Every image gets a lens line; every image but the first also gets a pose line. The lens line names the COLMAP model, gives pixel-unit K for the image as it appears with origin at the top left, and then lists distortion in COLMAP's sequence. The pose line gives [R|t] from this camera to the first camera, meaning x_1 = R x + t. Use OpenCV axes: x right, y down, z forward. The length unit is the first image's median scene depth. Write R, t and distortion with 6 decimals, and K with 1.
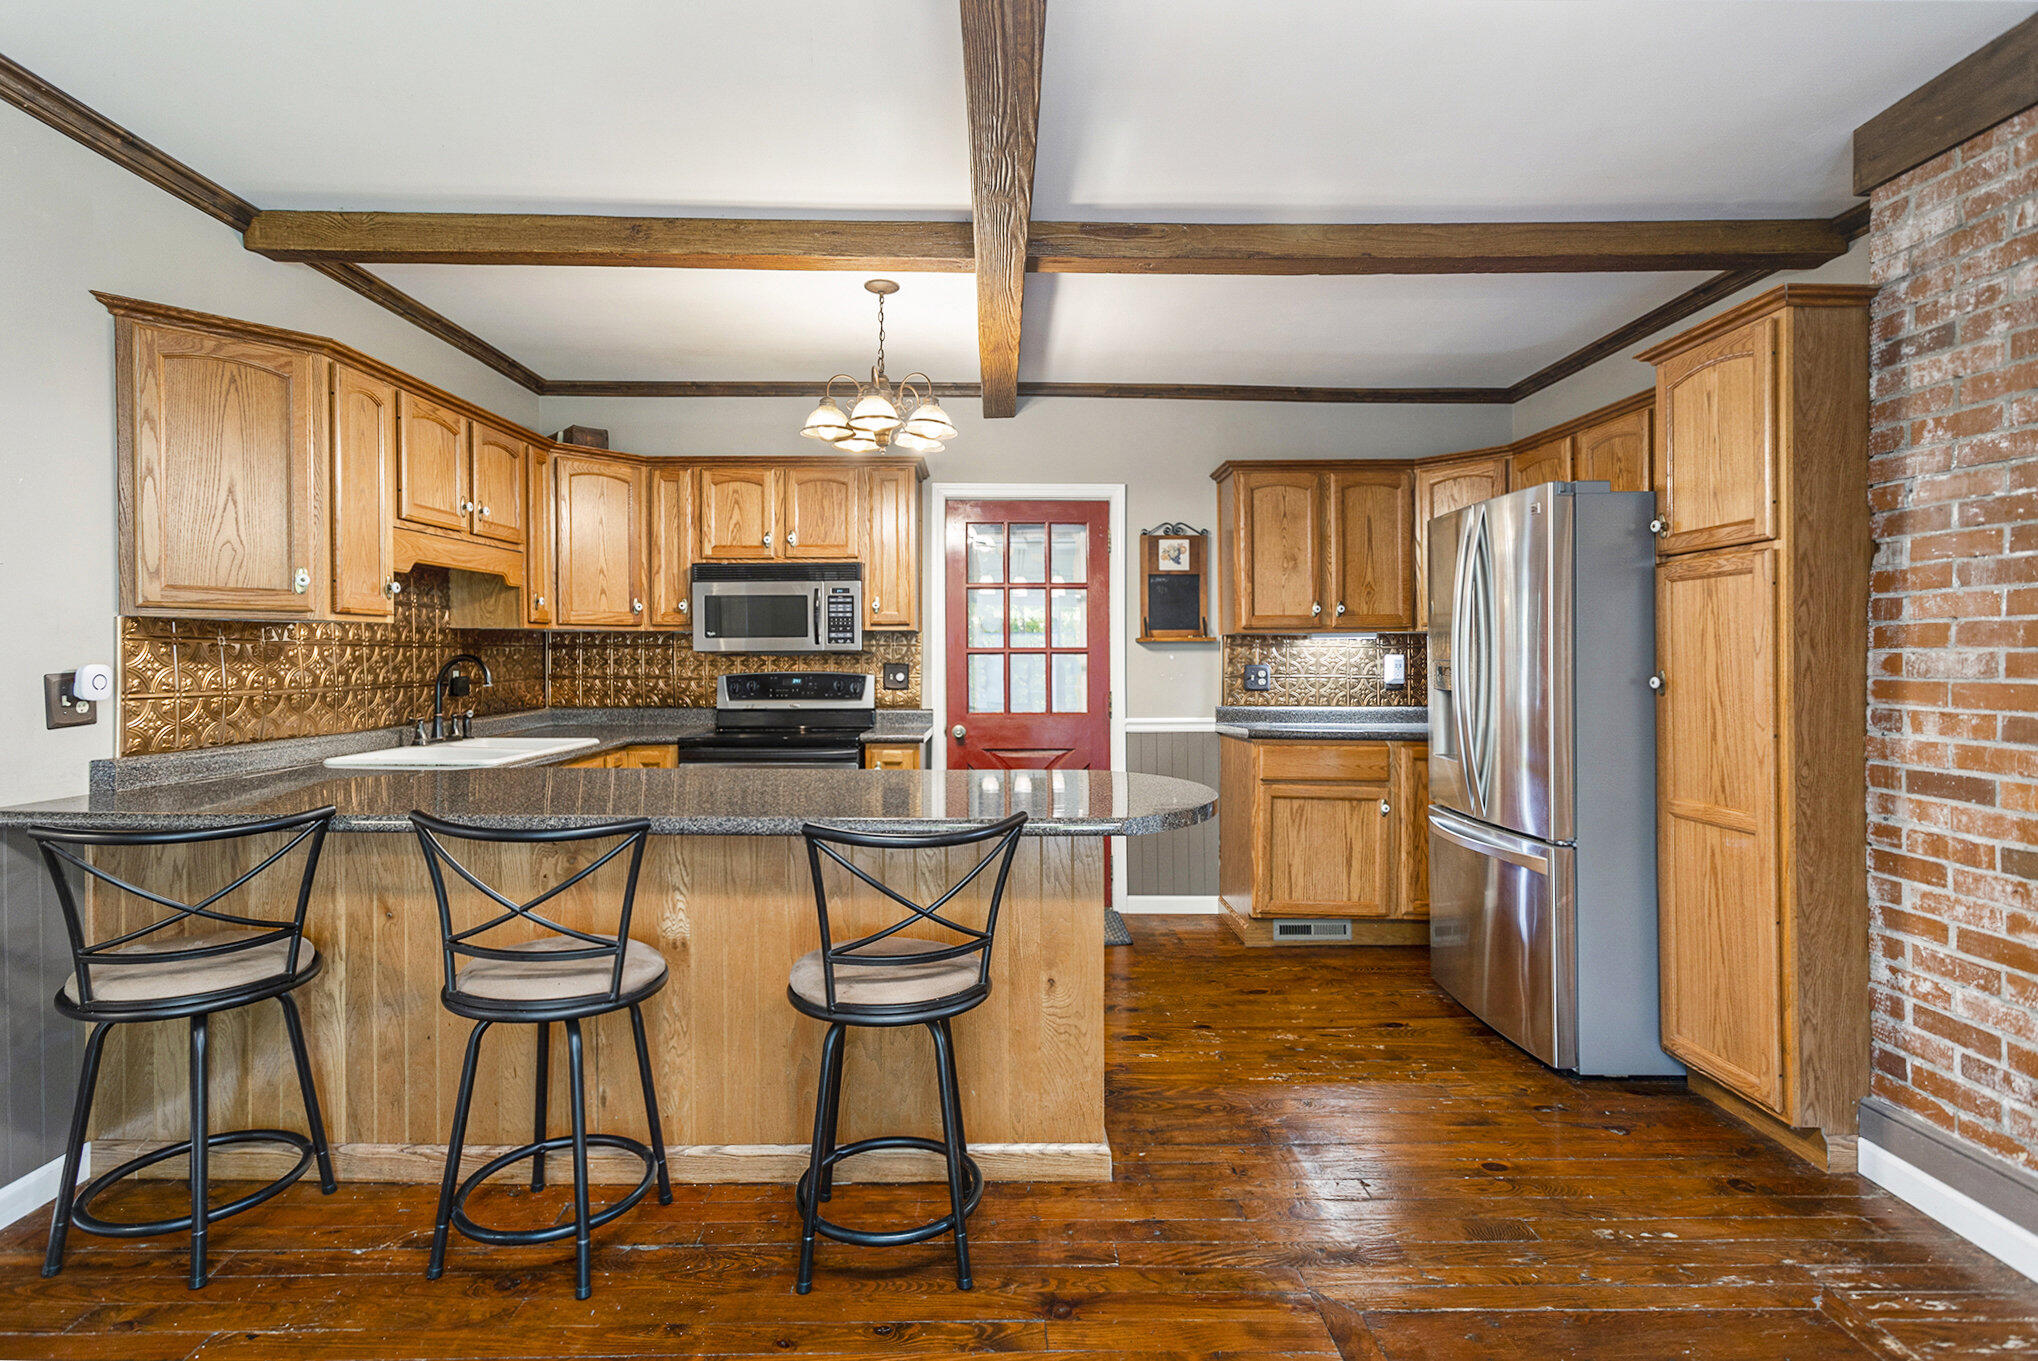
lens RADIAL K [[962.0, 0, 1025.5], [0, 962.0, 659.2], [0, 0, 1]] dist [-0.000848, 0.000083]
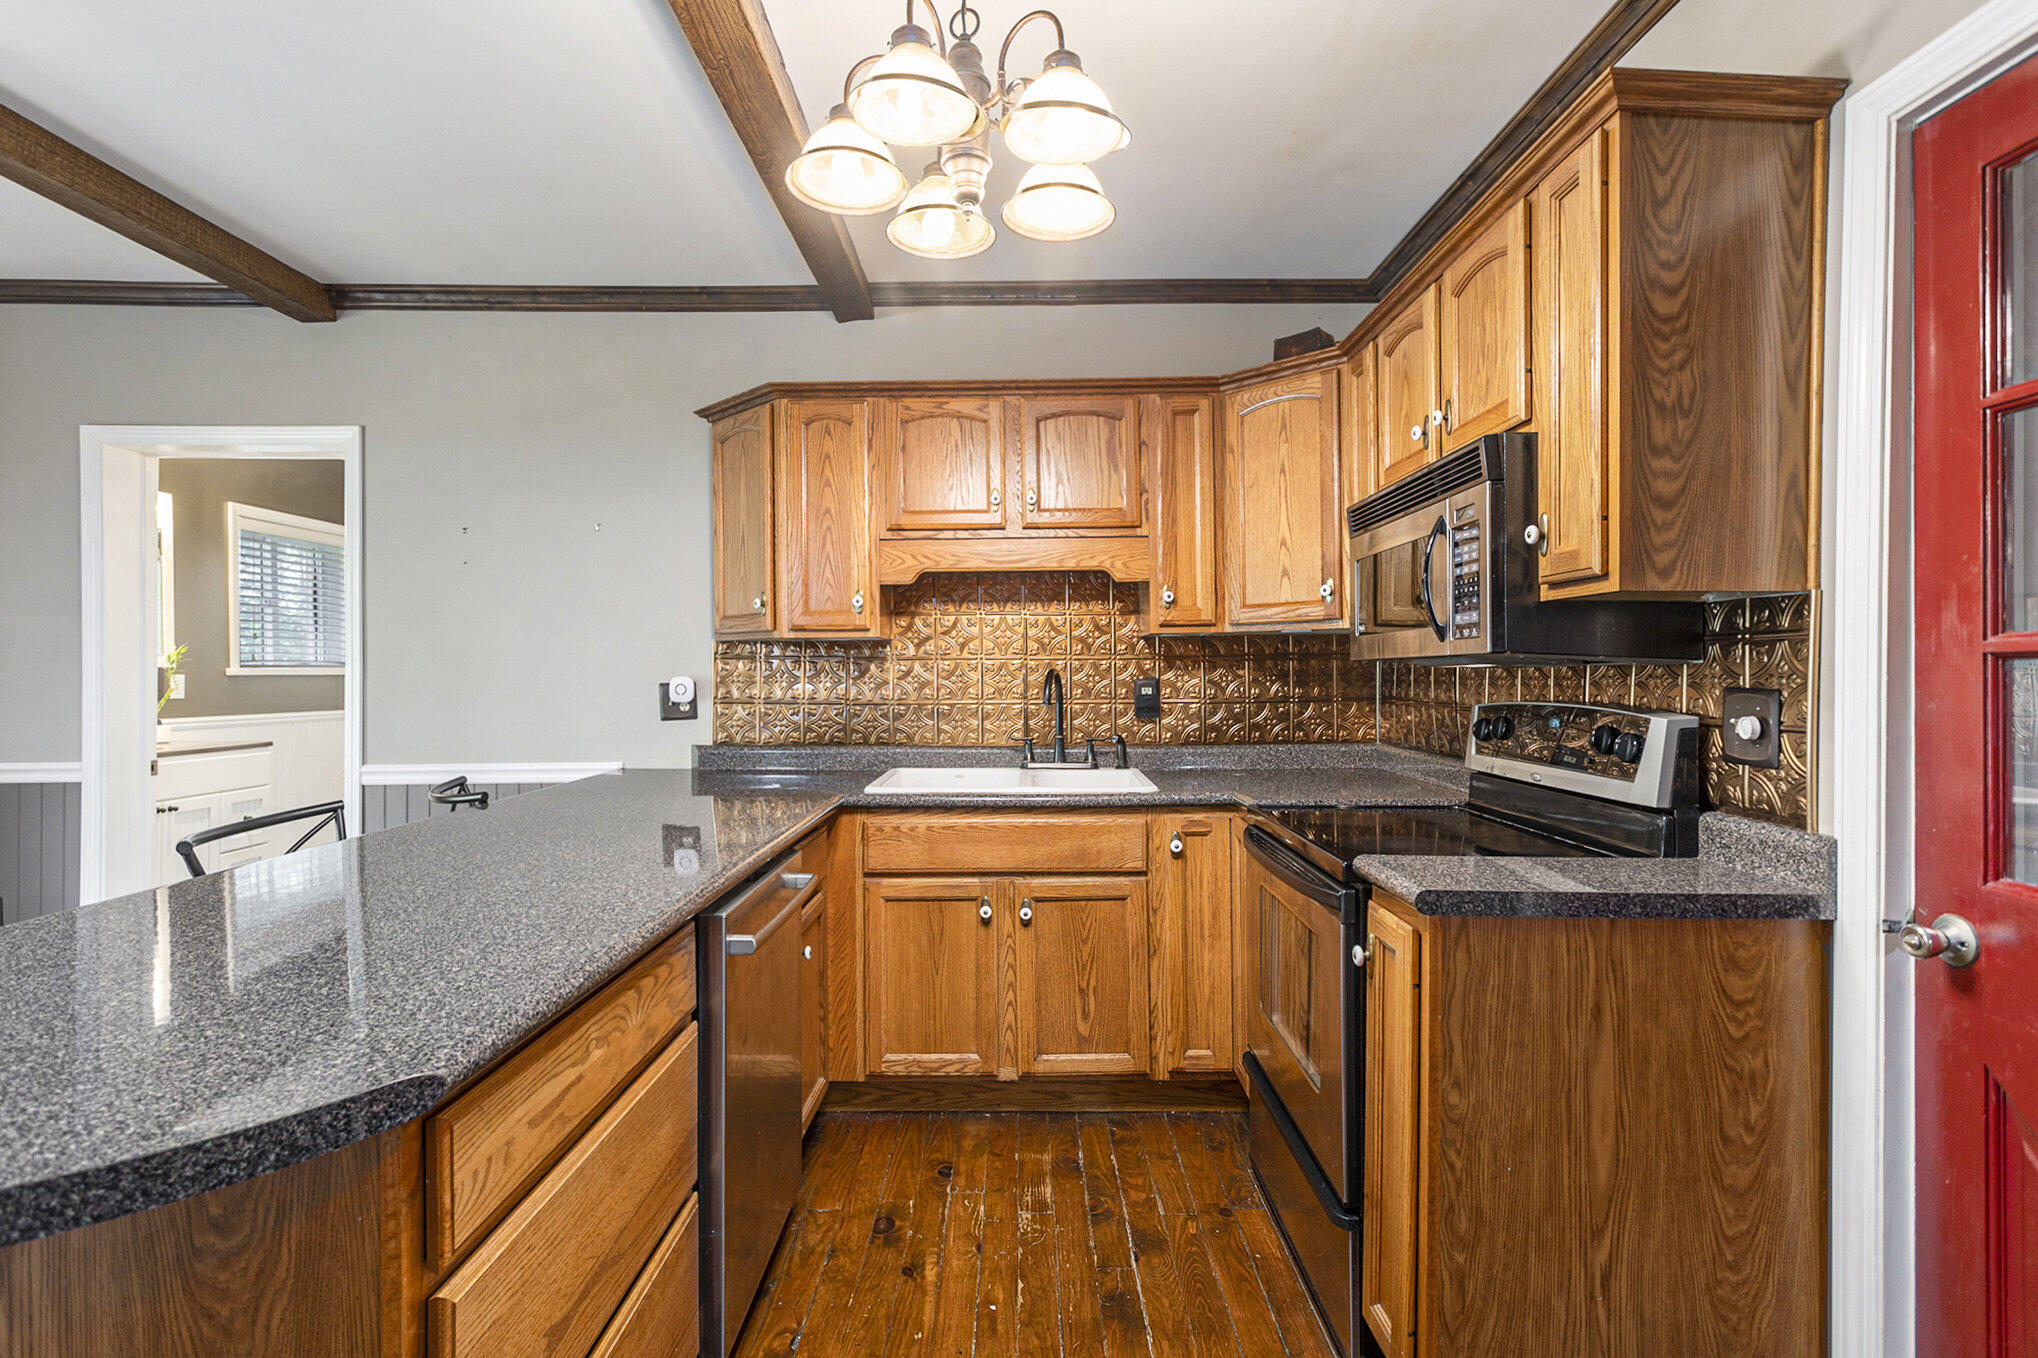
lens RADIAL K [[962.0, 0, 1025.5], [0, 962.0, 657.7], [0, 0, 1]] dist [-0.000848, 0.000083]
pose [[-0.001487, -0.000610, -0.999999, 0.311002], [0.006680, 0.999977, -0.000620, -0.012714], [0.999977, -0.006681, -0.001483, 1.055896]]
